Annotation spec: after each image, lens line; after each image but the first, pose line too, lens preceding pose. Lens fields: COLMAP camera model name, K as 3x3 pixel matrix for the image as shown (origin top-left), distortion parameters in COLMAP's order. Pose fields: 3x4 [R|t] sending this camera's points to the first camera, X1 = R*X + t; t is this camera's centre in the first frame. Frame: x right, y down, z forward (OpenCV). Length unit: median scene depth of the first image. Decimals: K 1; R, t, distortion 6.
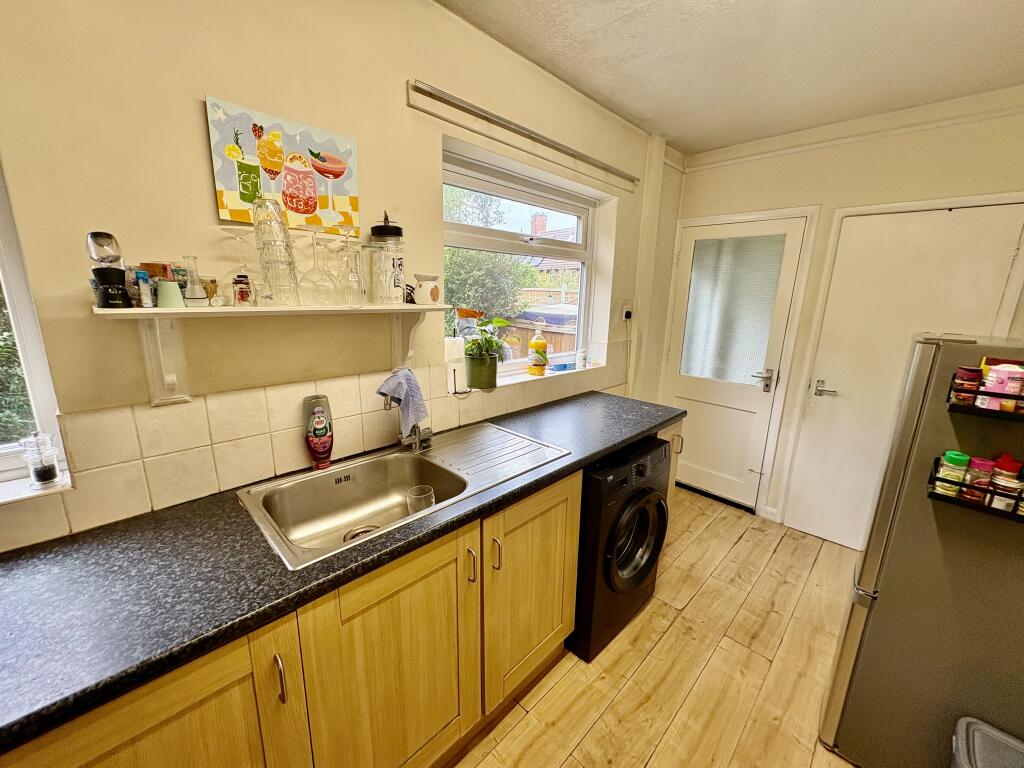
lens RADIAL K [[408.1, 0, 511.5], [0, 408.1, 383.2], [0, 0, 1]] dist [0.000703, -0.000317]
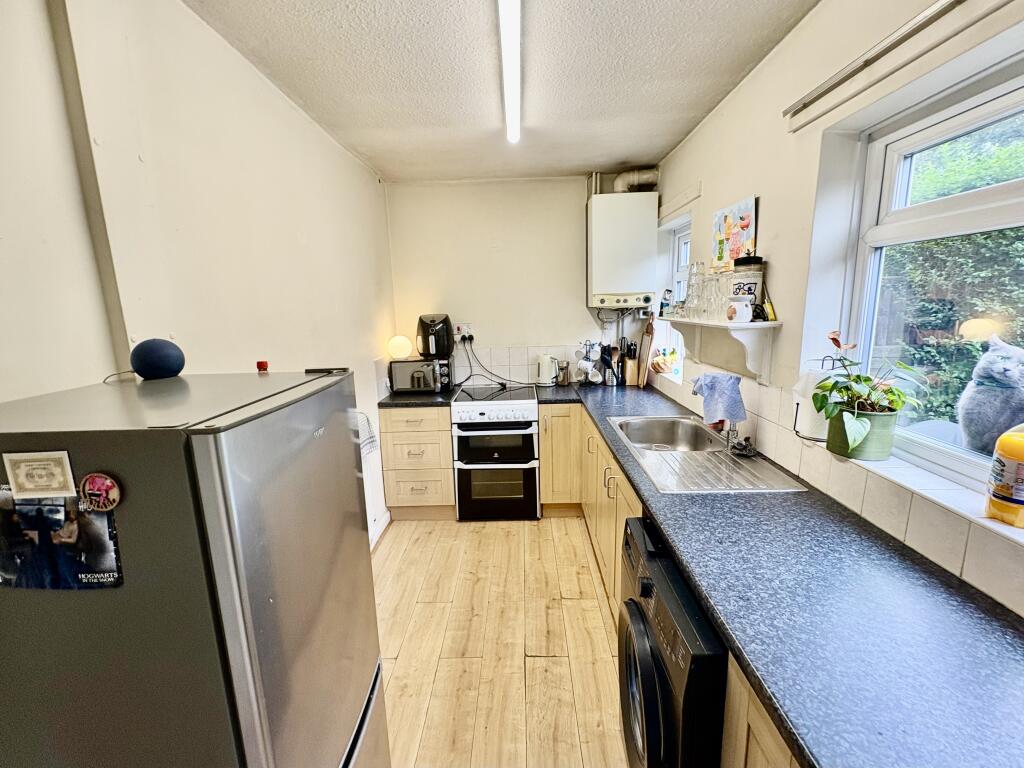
lens RADIAL K [[408.1, 0, 511.7], [0, 408.1, 378.7], [0, 0, 1]] dist [0.000703, -0.000317]
pose [[-0.717635, 0.120870, -0.685850, 0.958231], [-0.146661, 0.936508, 0.318503, -0.294718], [0.680801, 0.329156, -0.654344, 1.284371]]
